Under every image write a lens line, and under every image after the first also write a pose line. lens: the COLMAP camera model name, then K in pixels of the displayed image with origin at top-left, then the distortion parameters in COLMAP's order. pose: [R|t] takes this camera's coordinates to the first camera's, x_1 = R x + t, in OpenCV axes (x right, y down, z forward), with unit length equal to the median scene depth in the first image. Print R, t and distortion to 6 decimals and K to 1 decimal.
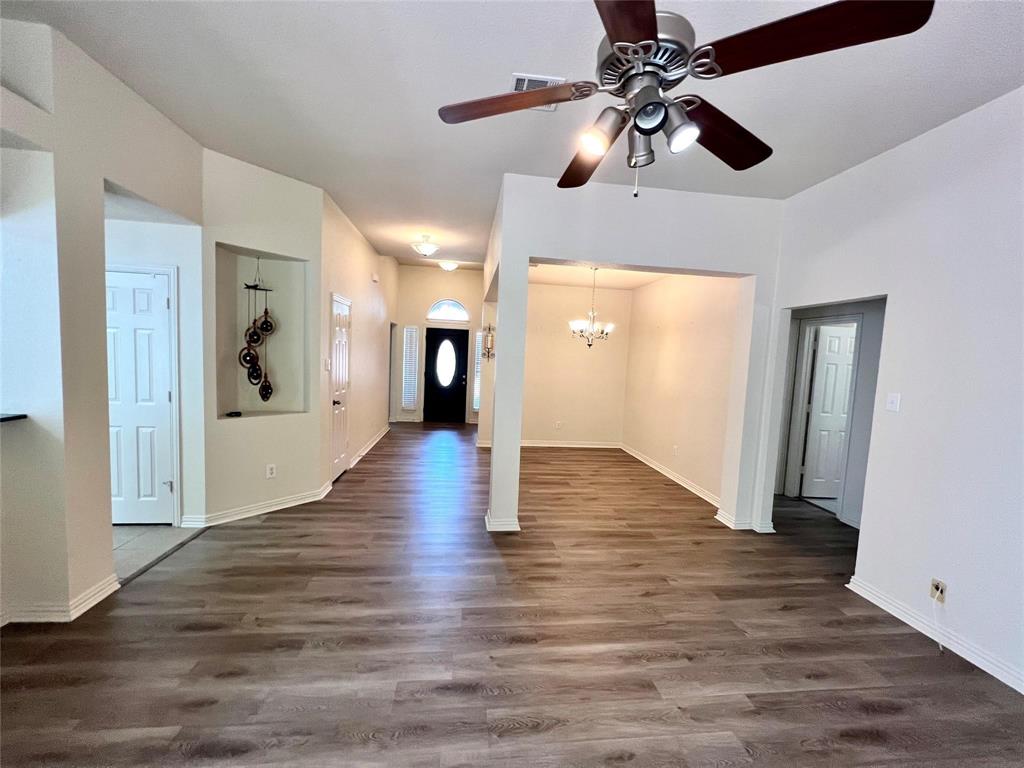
lens RADIAL K [[412.8, 0, 511.5], [0, 412.8, 385.1], [0, 0, 1]] dist [0.001360, 0.000284]
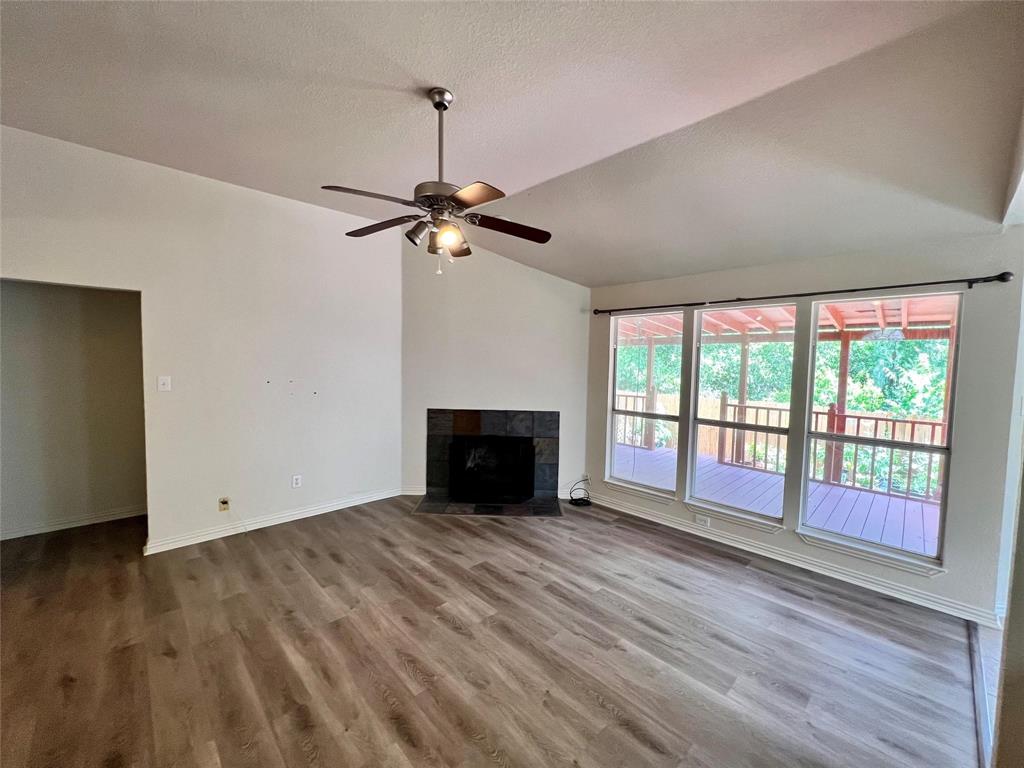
lens RADIAL K [[412.8, 0, 511.0], [0, 412.8, 386.7], [0, 0, 1]] dist [0.001360, 0.000284]
pose [[-0.603202, -0.105674, 0.790557, -0.883605], [0.012259, 0.989839, 0.141666, -0.150241], [-0.797494, 0.095145, -0.595778, 1.229979]]
